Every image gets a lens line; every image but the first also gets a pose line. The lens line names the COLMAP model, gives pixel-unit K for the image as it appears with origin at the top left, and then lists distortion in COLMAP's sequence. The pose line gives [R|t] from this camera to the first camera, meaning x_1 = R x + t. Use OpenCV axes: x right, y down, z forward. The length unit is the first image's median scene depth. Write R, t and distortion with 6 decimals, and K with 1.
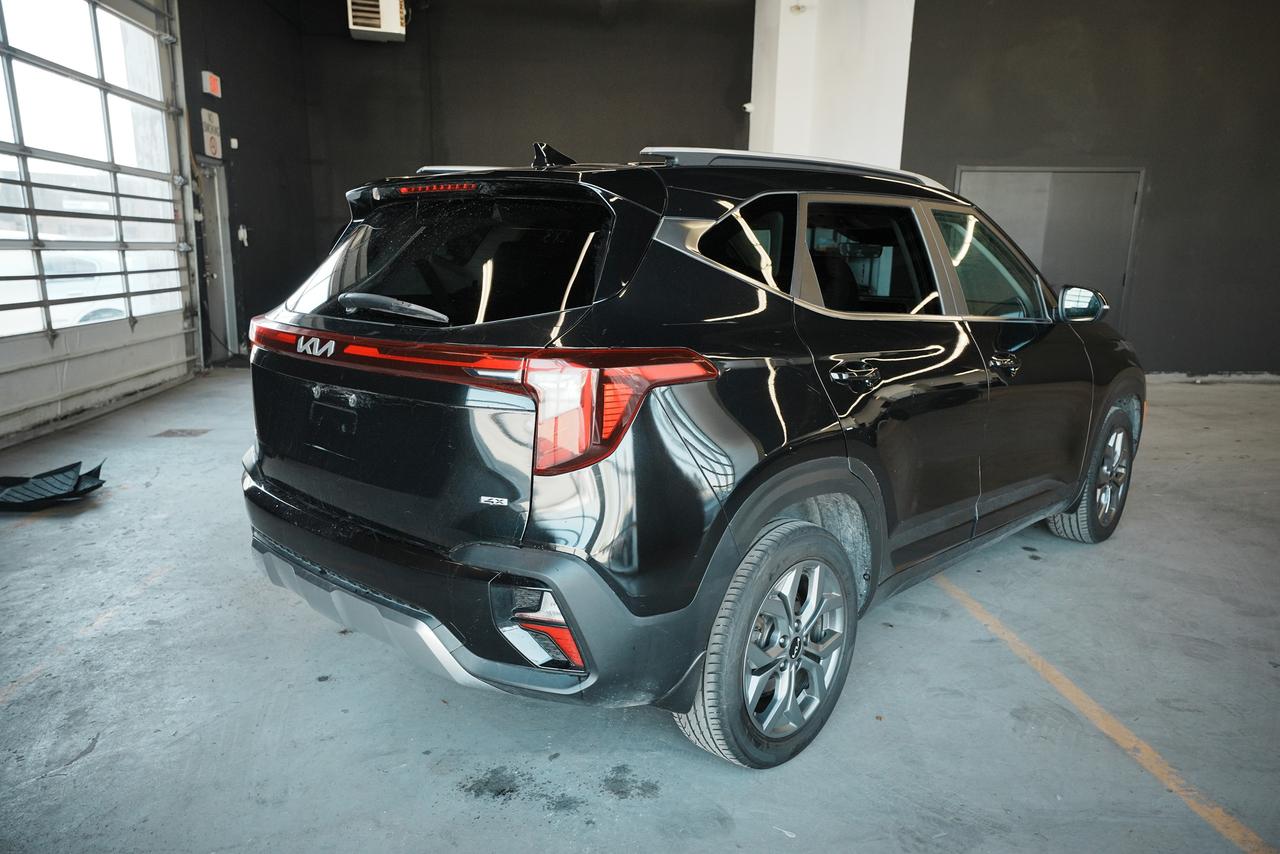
lens RADIAL K [[893.5, 0, 640.0], [0, 893.5, 427.0], [0, 0, 1]] dist [0.068467, 0.000738]
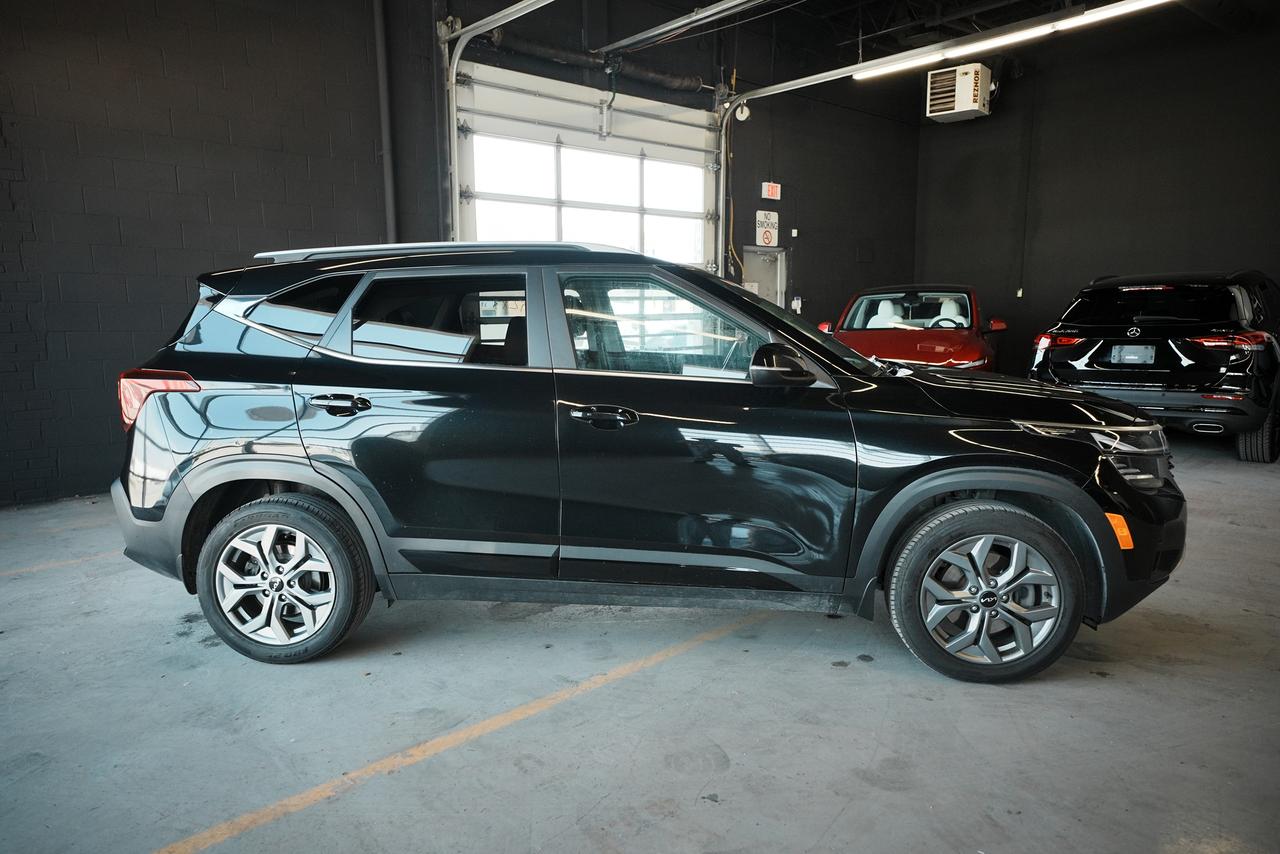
lens RADIAL K [[861.4, 0, 640.0], [0, 861.4, 427.0], [0, 0, 1]] dist [0.031299, -0.000314]
pose [[0.609501, 0.081959, -0.788537, 0.941648], [-0.132059, 0.991241, 0.000953, -0.051707], [0.781709, 0.103553, 0.614986, 0.332723]]
